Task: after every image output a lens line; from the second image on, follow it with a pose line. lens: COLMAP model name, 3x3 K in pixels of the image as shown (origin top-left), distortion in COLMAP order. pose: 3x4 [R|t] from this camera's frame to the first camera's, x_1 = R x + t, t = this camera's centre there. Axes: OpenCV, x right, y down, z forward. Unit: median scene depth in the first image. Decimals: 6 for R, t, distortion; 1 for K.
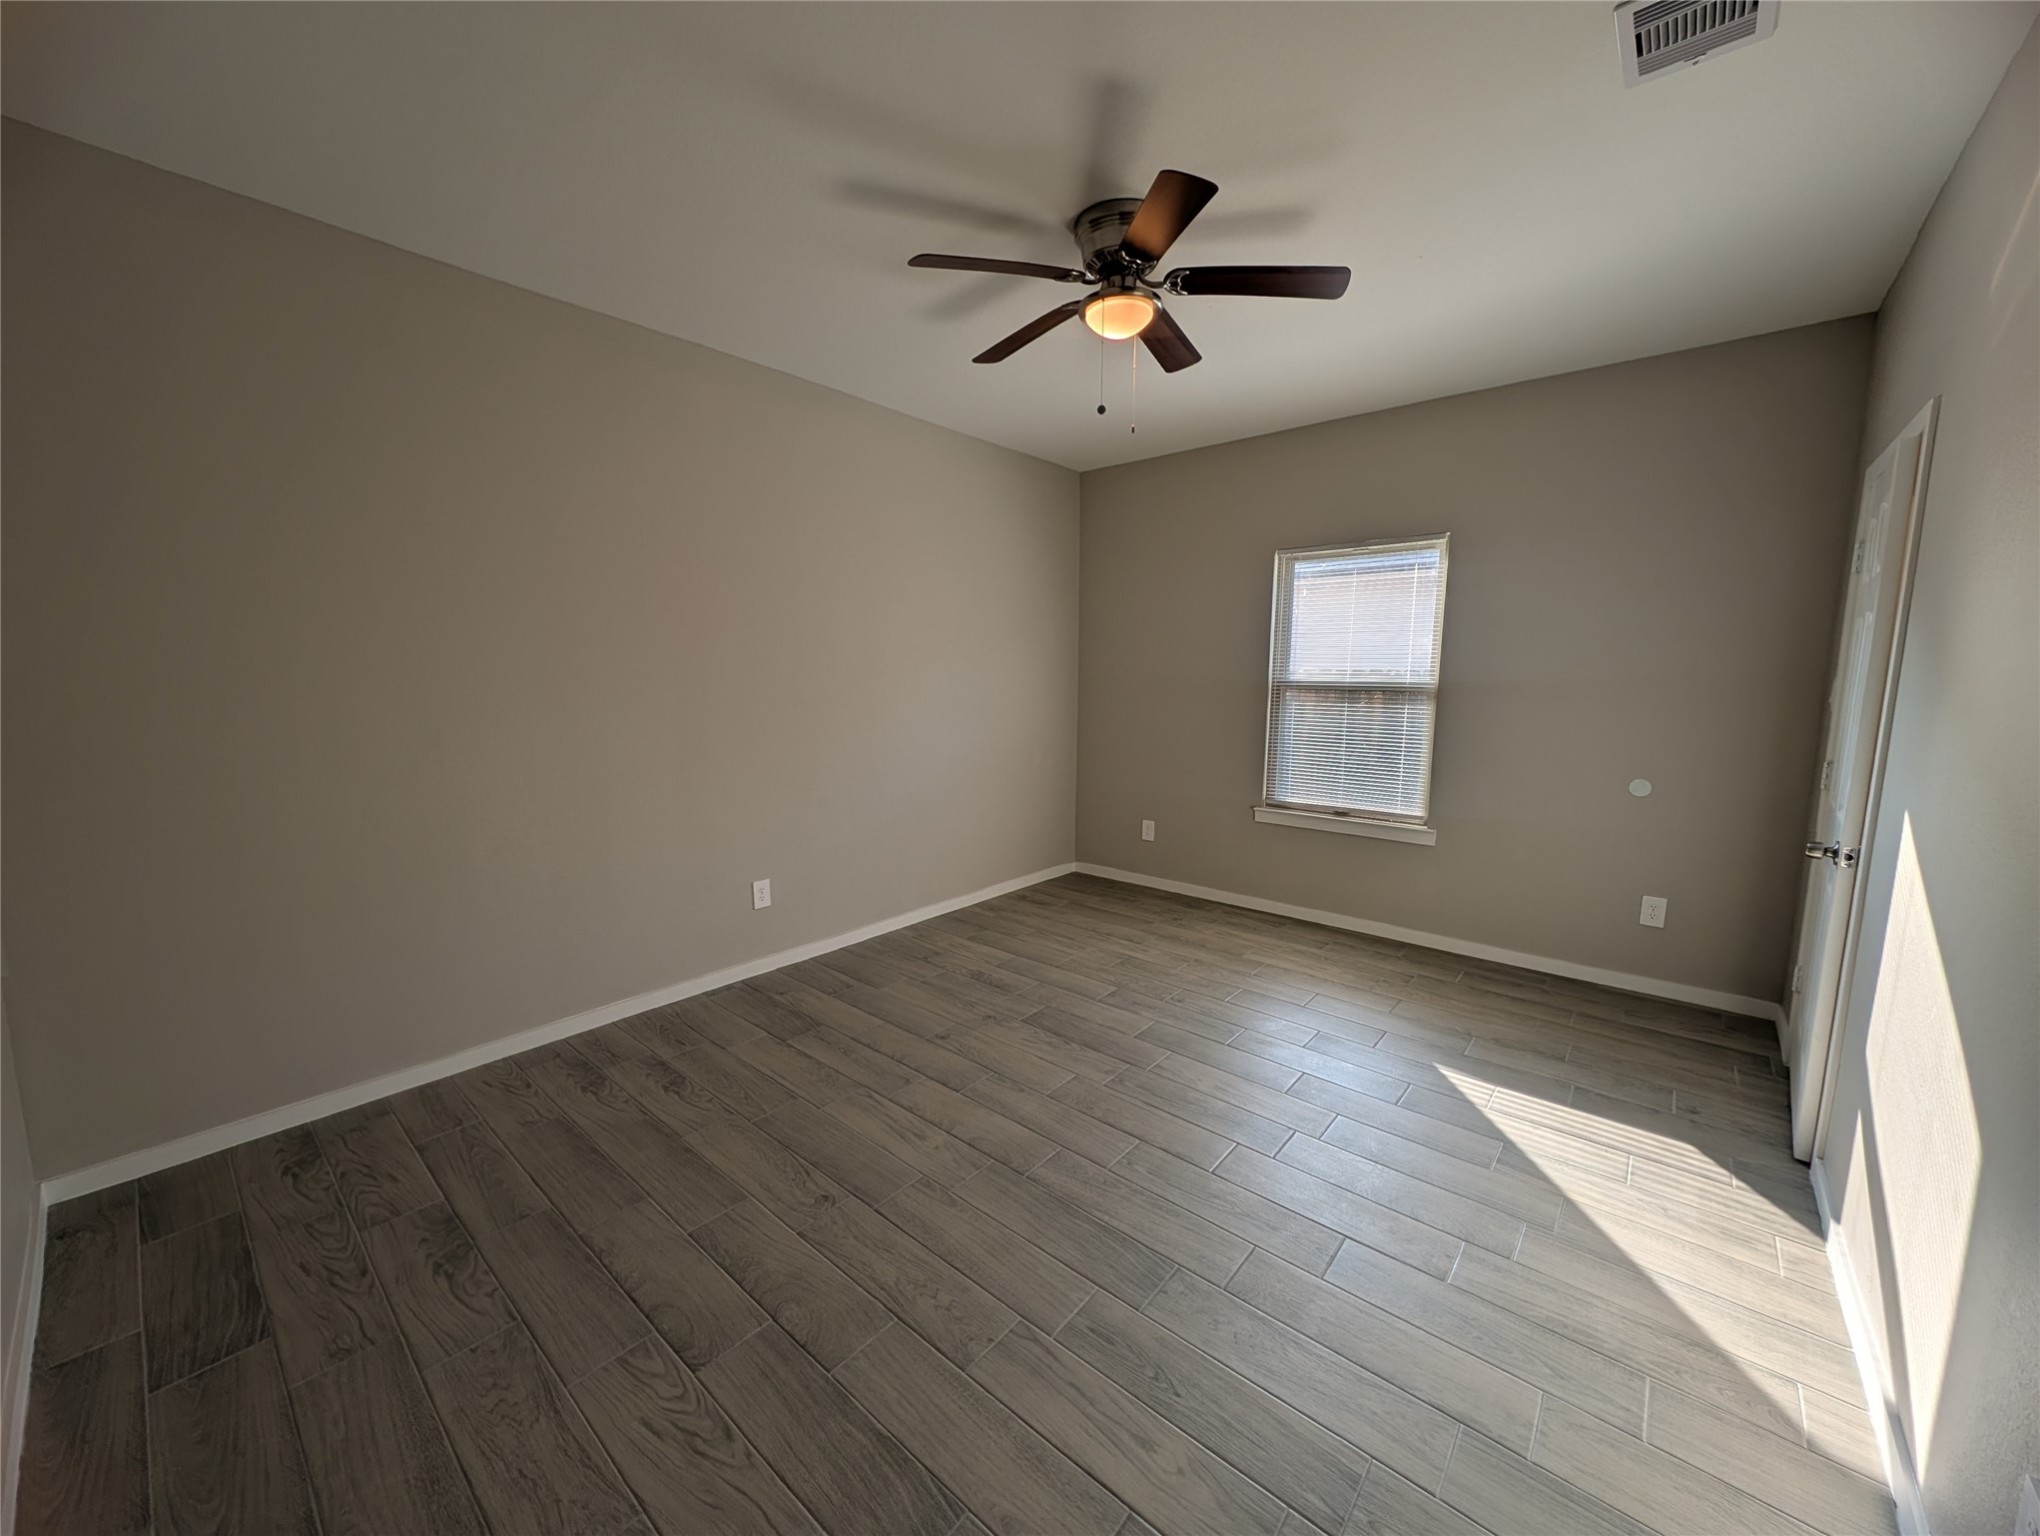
lens RADIAL K [[777.2, 0, 1032.2], [0, 777.2, 768.8], [0, 0, 1]] dist [0.011449, -0.000275]
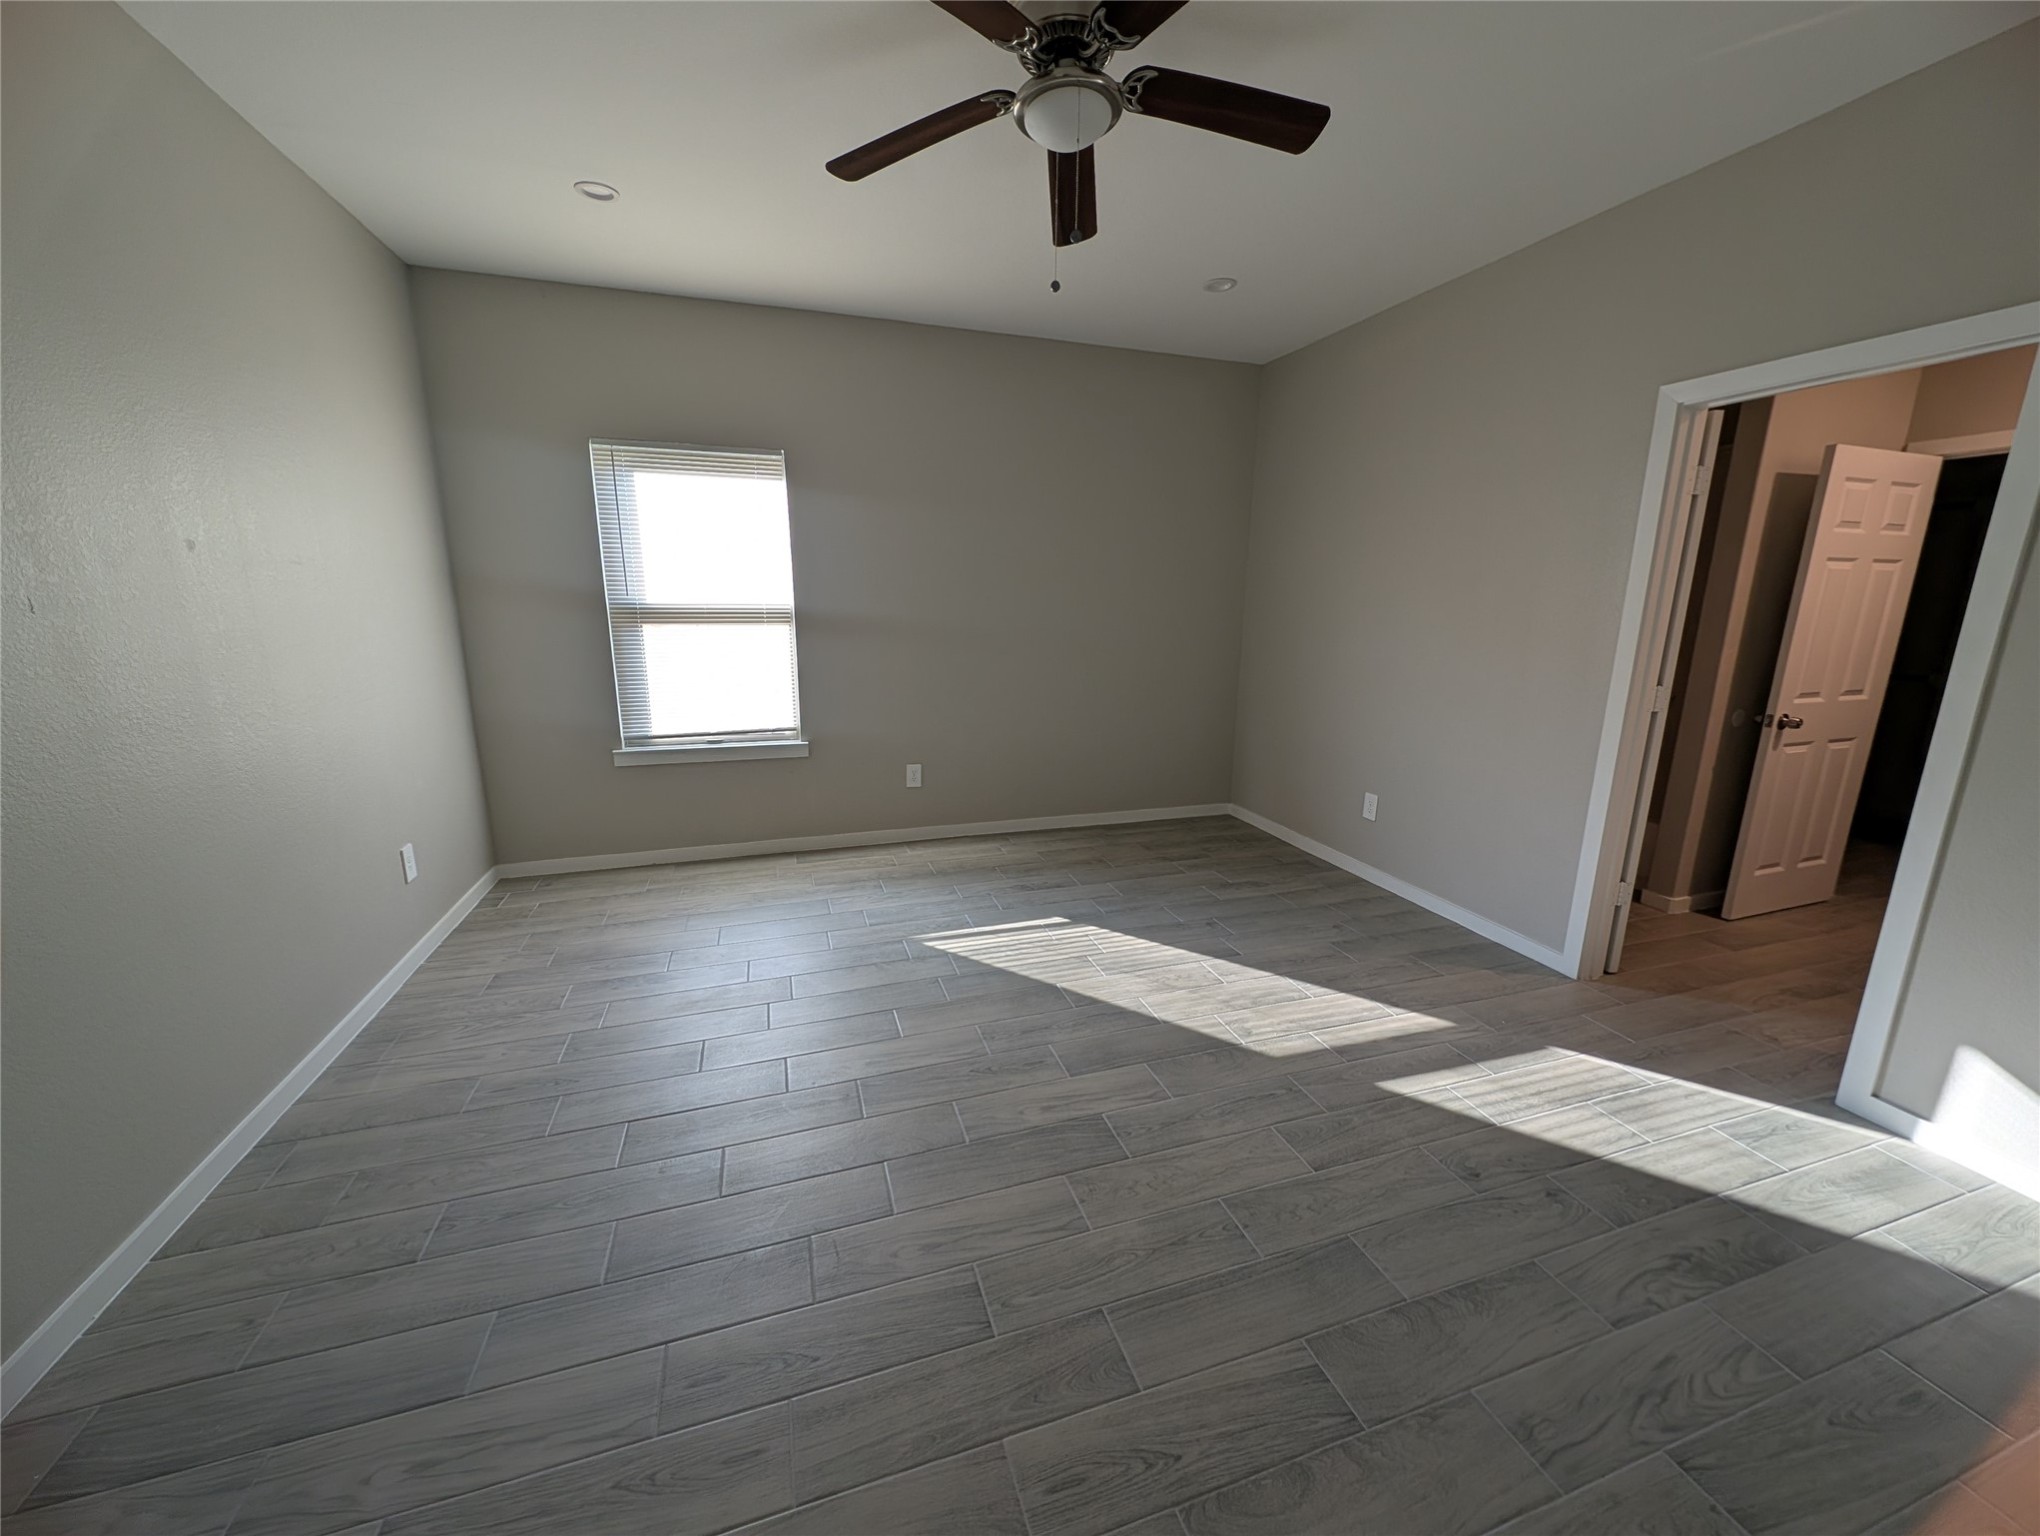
lens RADIAL K [[777.2, 0, 1015.1], [0, 777.2, 770.6], [0, 0, 1]] dist [0.011449, -0.000275]
pose [[0.550422, -0.190002, 0.812979, -0.195538], [0.102542, 0.981772, 0.160025, -0.021506], [-0.828566, -0.004717, 0.559872, 0.161520]]
